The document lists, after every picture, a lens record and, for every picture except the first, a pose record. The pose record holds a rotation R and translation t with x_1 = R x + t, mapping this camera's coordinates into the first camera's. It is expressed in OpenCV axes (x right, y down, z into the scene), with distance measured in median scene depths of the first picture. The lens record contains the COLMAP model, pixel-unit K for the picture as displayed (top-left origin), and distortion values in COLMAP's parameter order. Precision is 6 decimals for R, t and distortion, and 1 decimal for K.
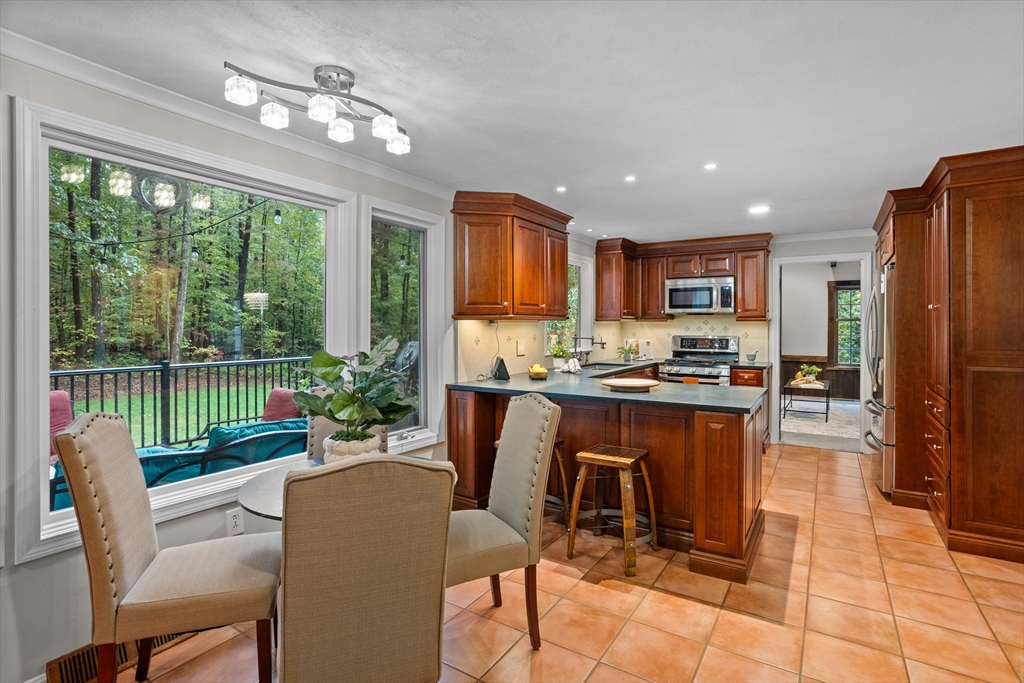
lens RADIAL K [[500.3, 0, 510.4], [0, 500.3, 332.6], [0, 0, 1]] dist [0.004902, 0.000780]
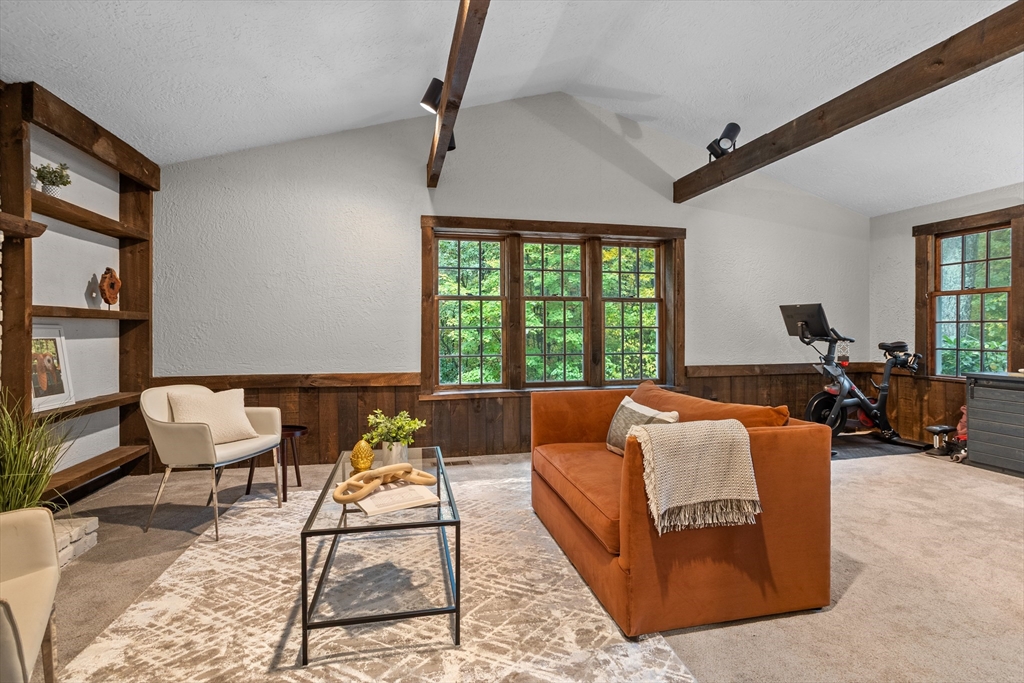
lens RADIAL K [[500.3, 0, 513.9], [0, 500.3, 338.9], [0, 0, 1]] dist [0.004902, 0.000780]
pose [[0.702620, -0.005394, 0.711545, 0.173996], [0.005608, 0.999982, 0.002043, 0.007195], [-0.711543, 0.002555, 0.702638, 0.295069]]
